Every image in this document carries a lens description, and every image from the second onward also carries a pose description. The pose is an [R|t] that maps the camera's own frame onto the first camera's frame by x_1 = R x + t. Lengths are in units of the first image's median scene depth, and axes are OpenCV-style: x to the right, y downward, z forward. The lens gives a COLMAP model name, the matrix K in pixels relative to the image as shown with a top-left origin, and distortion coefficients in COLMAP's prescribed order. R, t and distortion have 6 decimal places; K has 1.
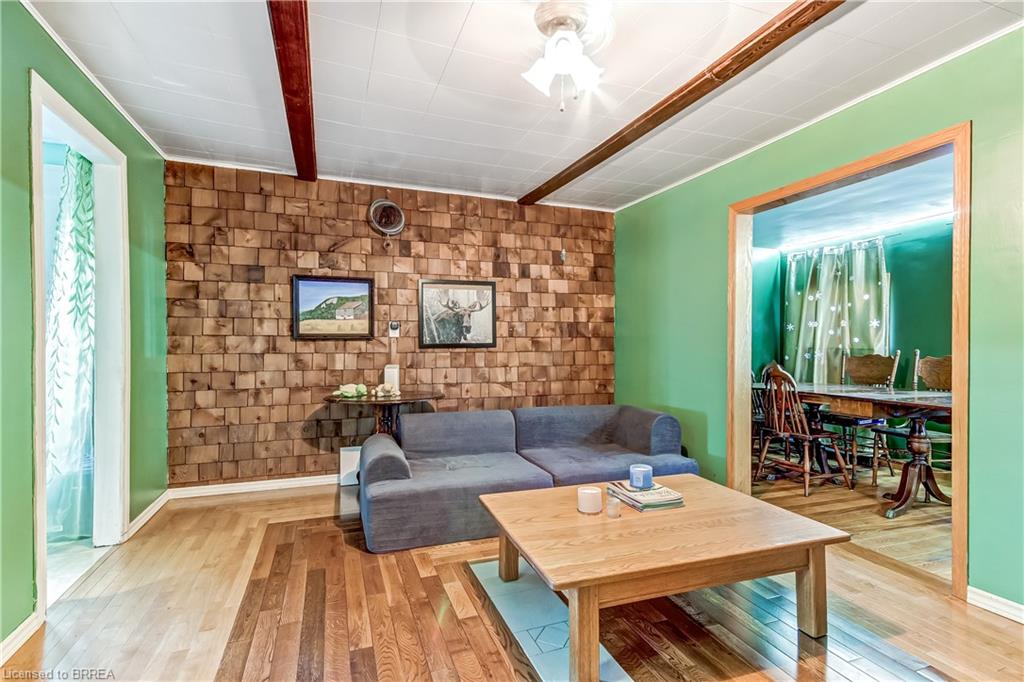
lens RADIAL K [[464.3, 0, 512.9], [0, 464.3, 345.9], [0, 0, 1]] dist [0.001561, 0.000072]
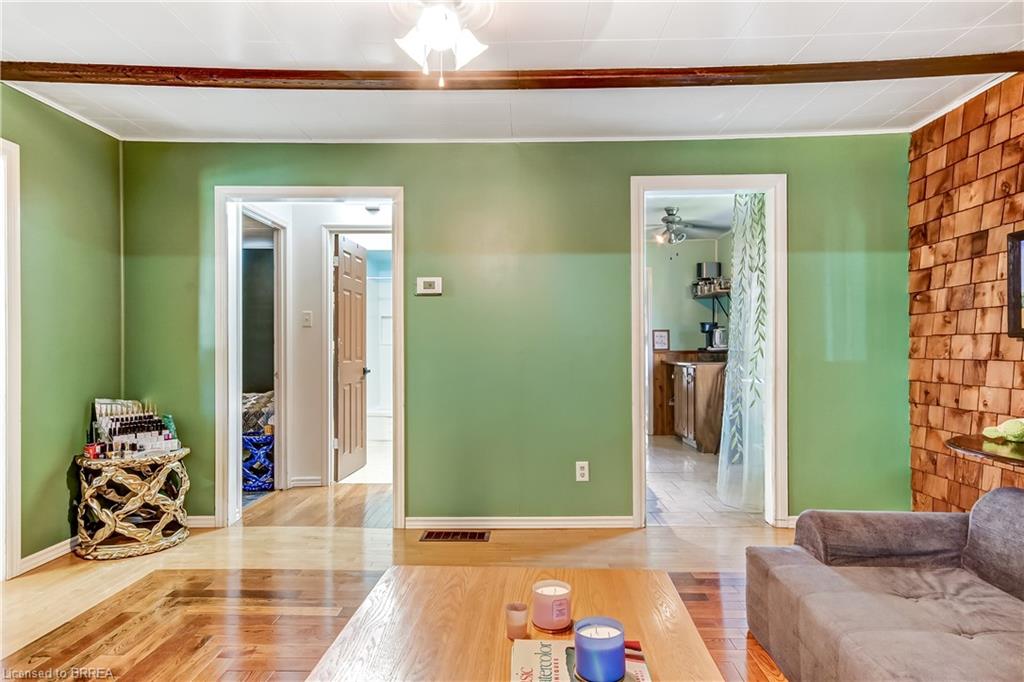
lens RADIAL K [[603.9, 0, 514.3], [0, 603.9, 343.4], [0, 0, 1]] dist [0.000160, 0.000213]
pose [[-0.406864, -0.006545, -0.913465, 0.548482], [0.001280, 0.999969, -0.007735, -0.002455], [0.913488, -0.004317, -0.406843, 0.751954]]
